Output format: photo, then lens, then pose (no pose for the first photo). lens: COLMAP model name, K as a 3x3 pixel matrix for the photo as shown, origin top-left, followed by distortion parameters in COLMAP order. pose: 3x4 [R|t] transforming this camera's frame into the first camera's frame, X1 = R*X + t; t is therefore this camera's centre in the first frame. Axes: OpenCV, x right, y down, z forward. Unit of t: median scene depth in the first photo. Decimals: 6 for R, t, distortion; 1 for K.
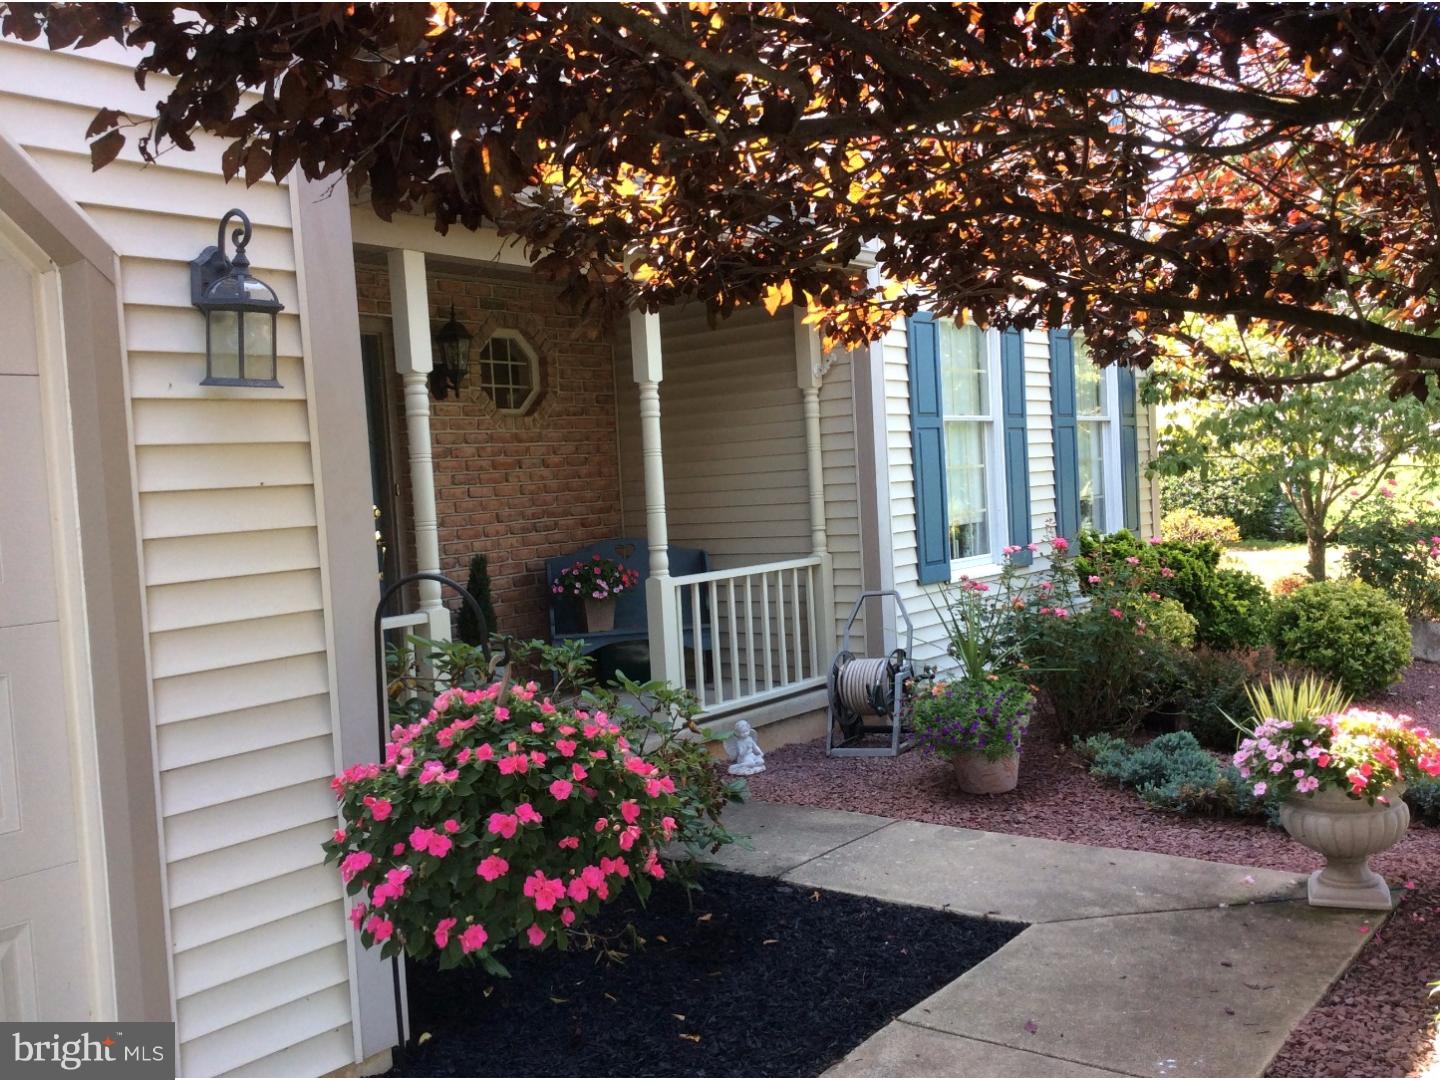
lens RADIAL K [[1329.8, 0, 716.3], [0, 1329.8, 543.1], [0, 0, 1]] dist [0.124298, -0.259804]
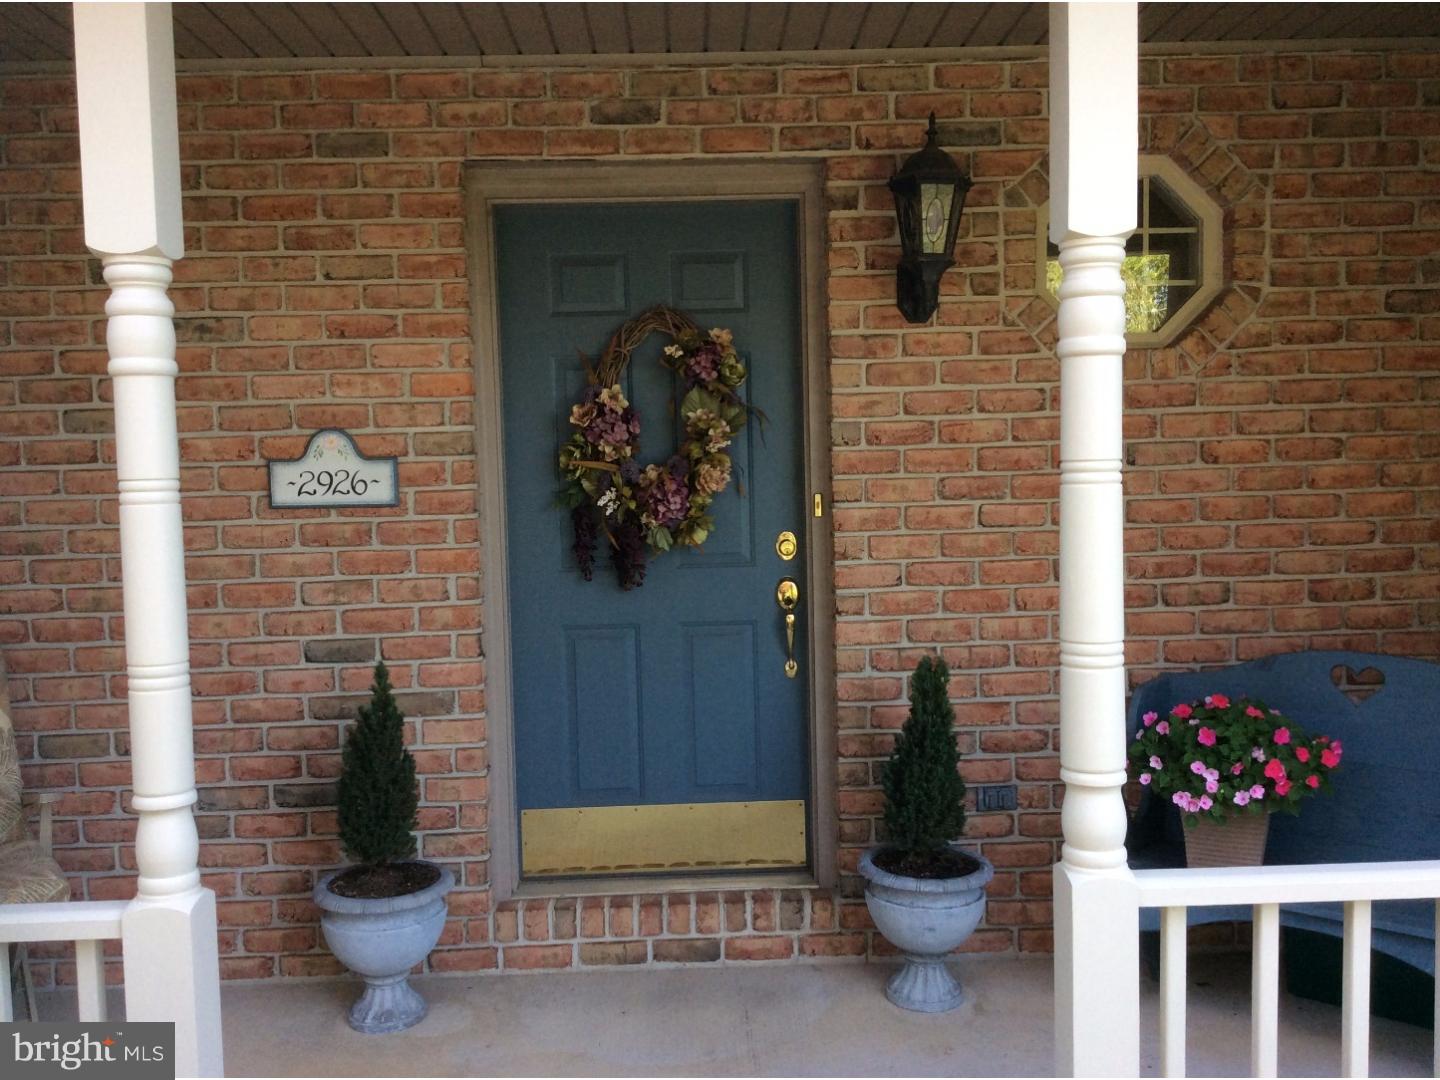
lens RADIAL K [[1329.8, 0, 716.3], [0, 1329.8, 543.1], [0, 0, 1]] dist [0.124298, -0.259804]
pose [[0.645790, 0.094625, -0.757629, 0.117067], [-0.049066, 0.995383, 0.082497, -0.063606], [0.761937, -0.016102, 0.647451, 0.630999]]
